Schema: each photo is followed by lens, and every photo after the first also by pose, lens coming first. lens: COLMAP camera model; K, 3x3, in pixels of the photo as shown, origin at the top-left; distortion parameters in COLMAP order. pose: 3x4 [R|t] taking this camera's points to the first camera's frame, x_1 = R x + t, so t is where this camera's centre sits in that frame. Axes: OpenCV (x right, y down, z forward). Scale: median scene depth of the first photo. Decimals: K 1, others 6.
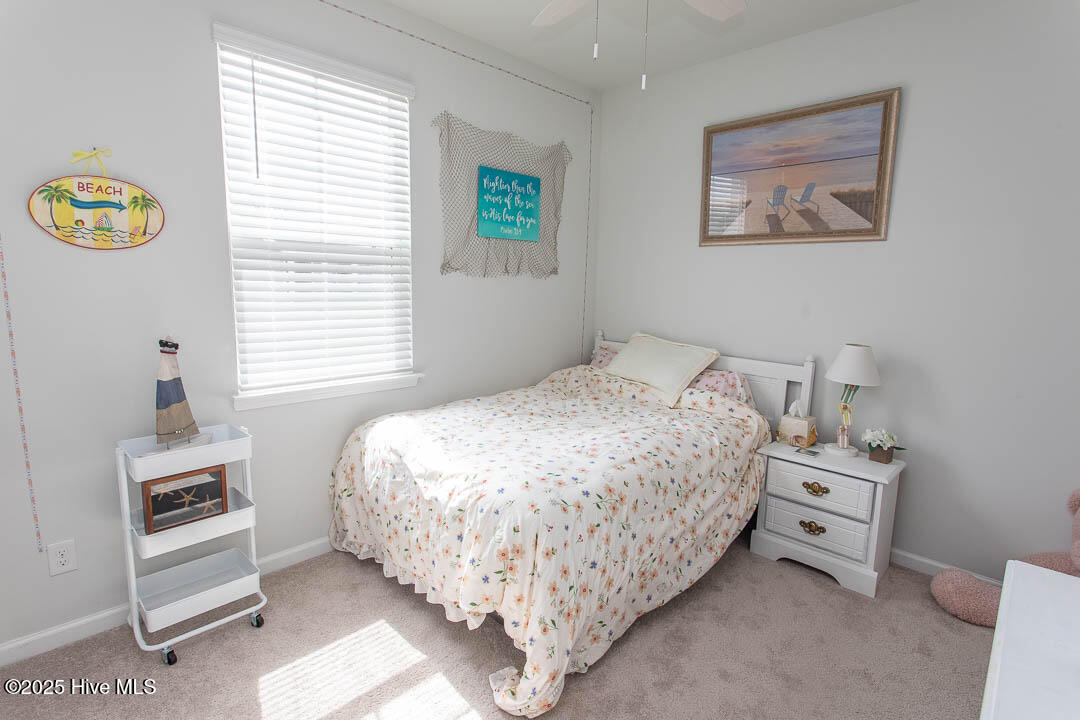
lens RADIAL K [[527.0, 0, 538.2], [0, 527.0, 354.7], [0, 0, 1]] dist [-0.012995, 0.005658]
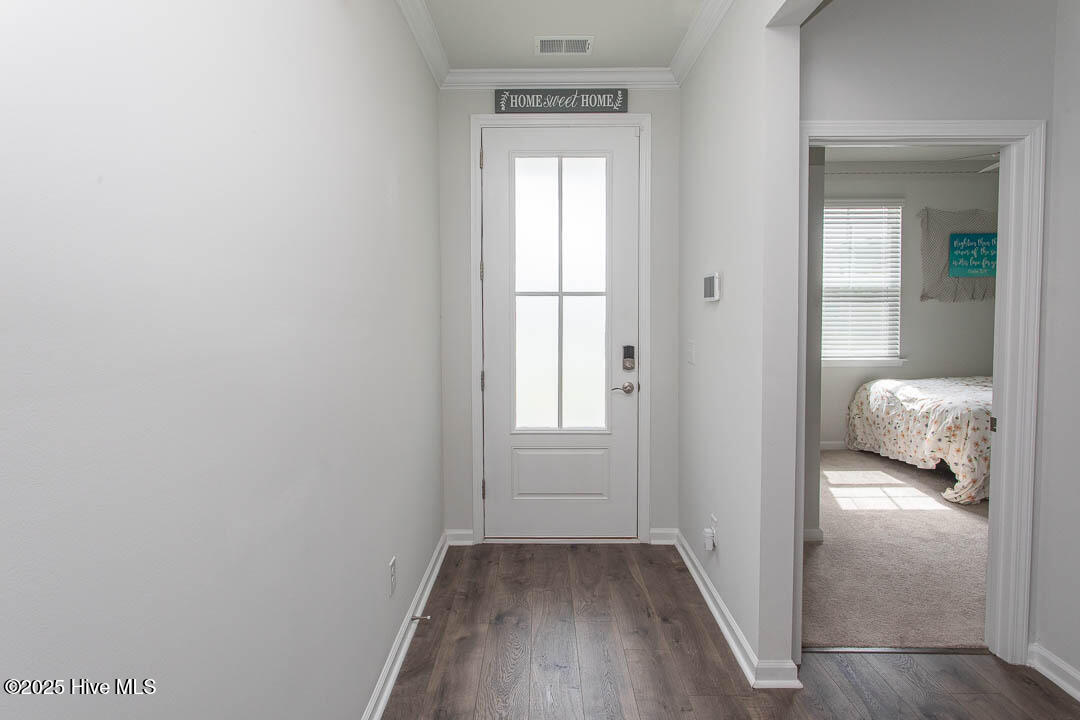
lens RADIAL K [[553.8, 0, 538.1], [0, 553.8, 323.7], [0, 0, 1]] dist [-0.000539, 0.000631]
pose [[0.702453, 0.002523, -0.711726, 0.242362], [-0.081750, 0.993661, -0.077162, 0.173888], [0.707020, 0.112386, 0.698207, -1.222404]]
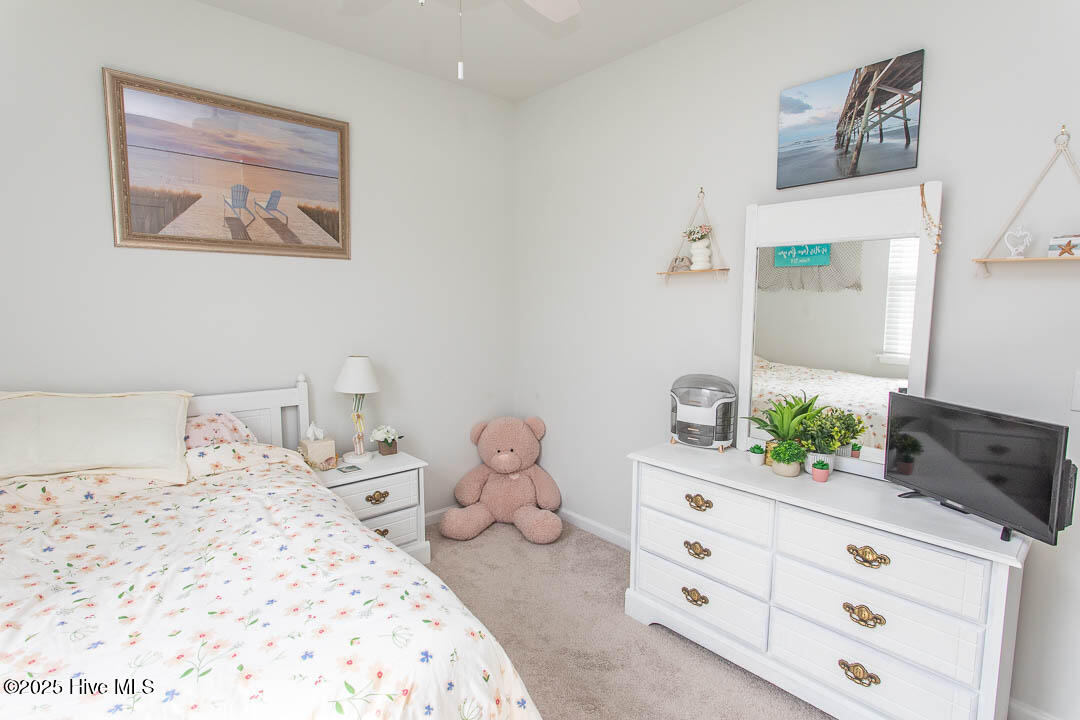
lens RADIAL K [[528.5, 0, 537.2], [0, 528.5, 354.8], [0, 0, 1]] dist [-0.015077, 0.008064]
pose [[0.065041, -0.121110, 0.990506, -0.427439], [0.132542, 0.984862, 0.111716, -0.091879], [-0.989041, 0.124017, 0.080108, 0.543032]]
